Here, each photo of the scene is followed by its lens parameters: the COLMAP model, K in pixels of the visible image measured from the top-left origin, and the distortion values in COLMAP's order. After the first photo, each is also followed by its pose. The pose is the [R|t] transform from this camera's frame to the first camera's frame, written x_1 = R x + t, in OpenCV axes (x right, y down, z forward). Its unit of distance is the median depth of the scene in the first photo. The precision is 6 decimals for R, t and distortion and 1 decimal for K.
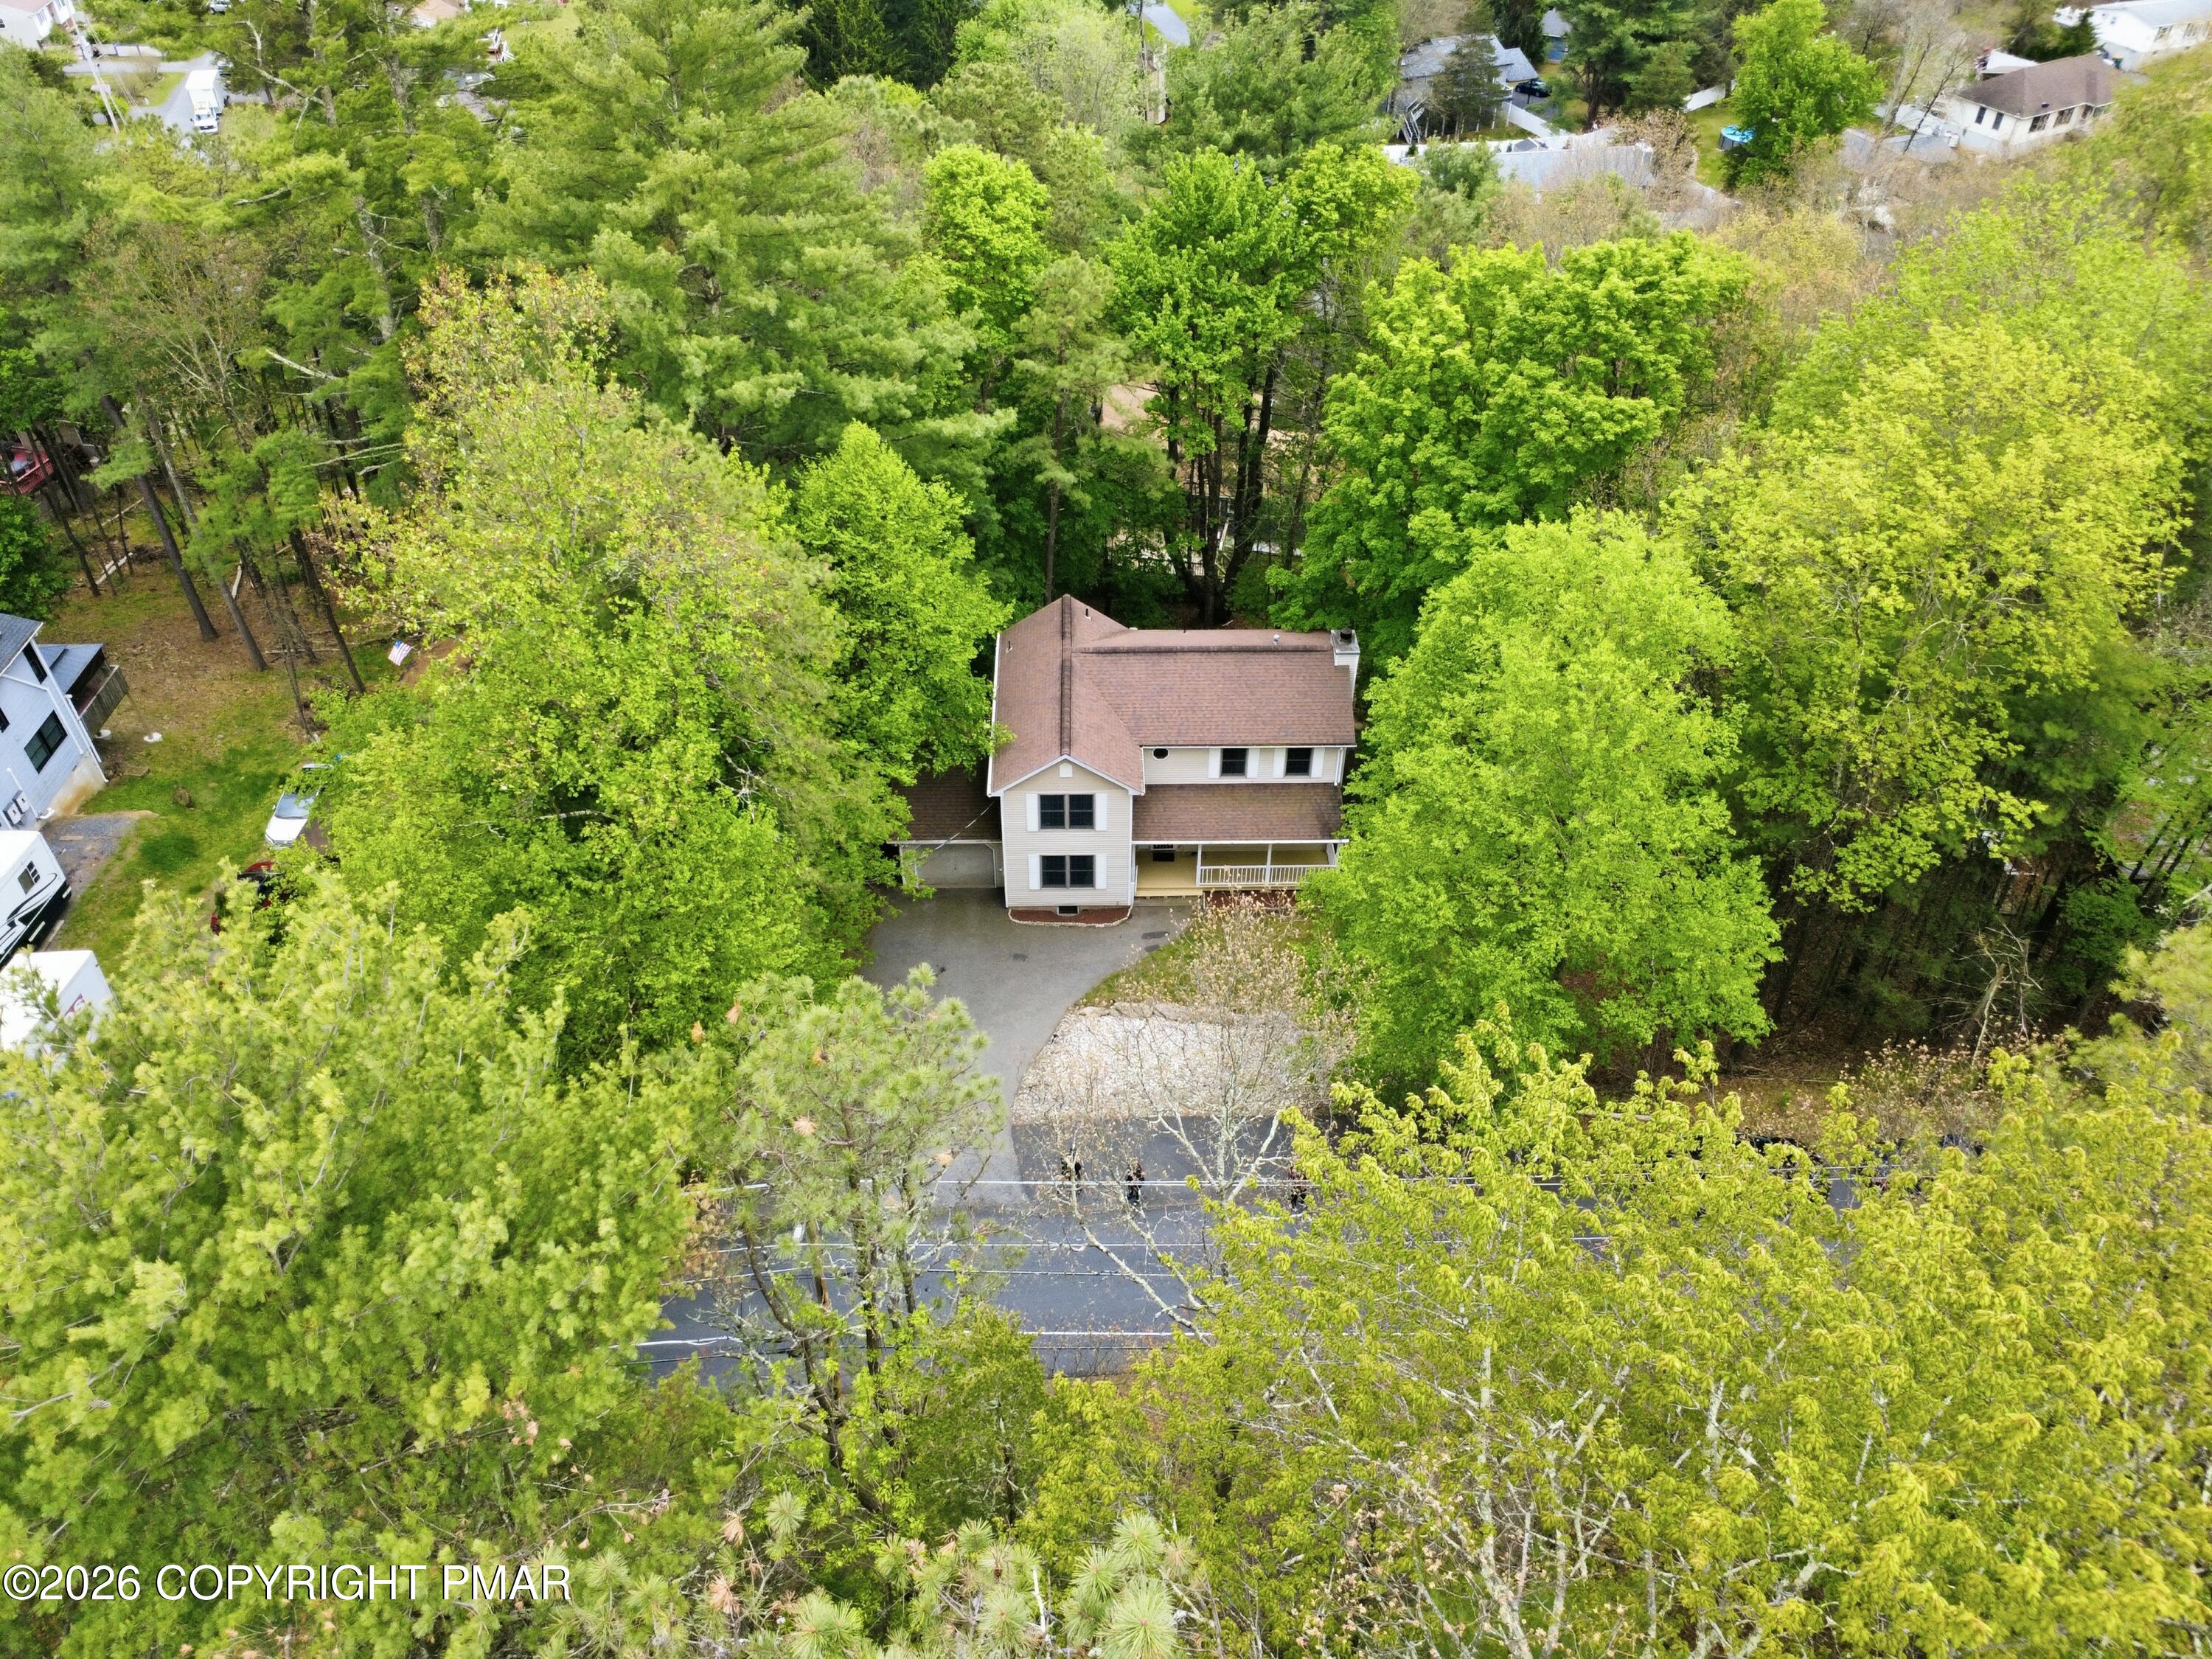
lens RADIAL K [[1616.7, 0, 1106.0], [0, 1616.7, 829.5], [0, 0, 1]] dist [-0.002971, 0.000281]
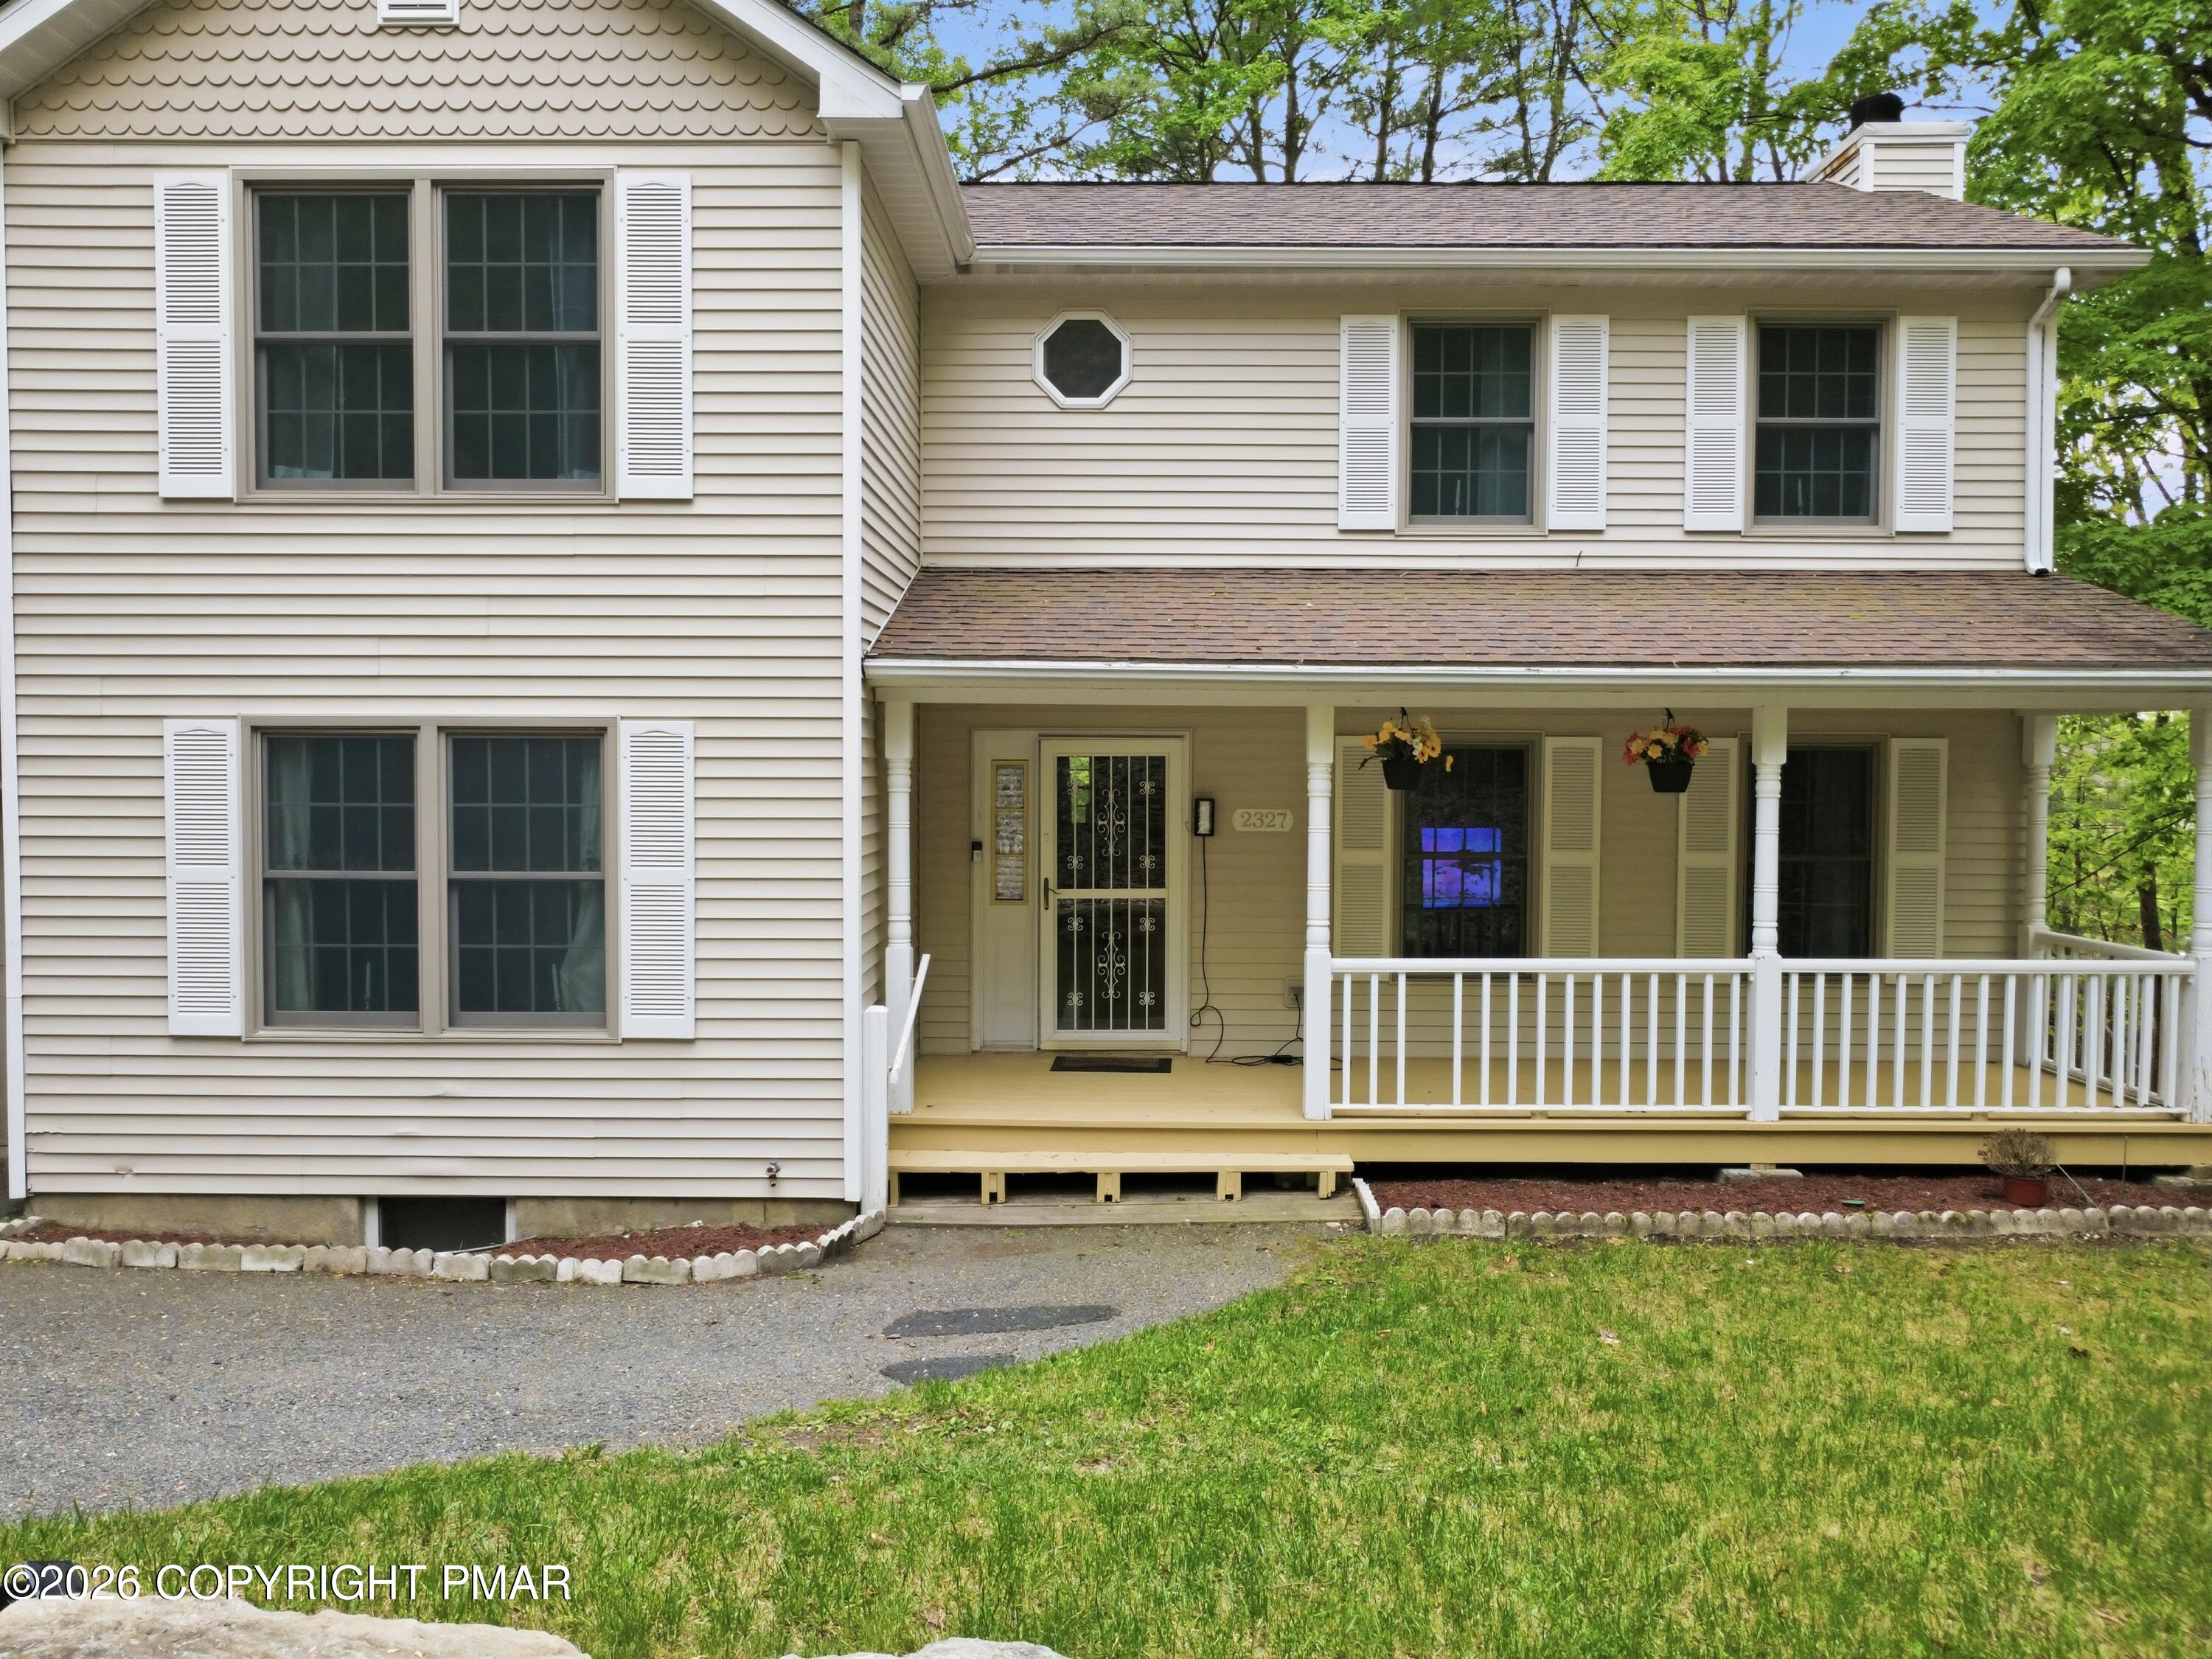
lens RADIAL K [[1616.7, 0, 1106.0], [0, 1616.7, 829.5], [0, 0, 1]] dist [-0.002971, 0.000281]
pose [[0.999285, -0.007884, -0.036987, 0.043048], [-0.017044, 0.779186, -0.626561, 0.115212], [0.033760, 0.626743, 0.778494, 0.884077]]
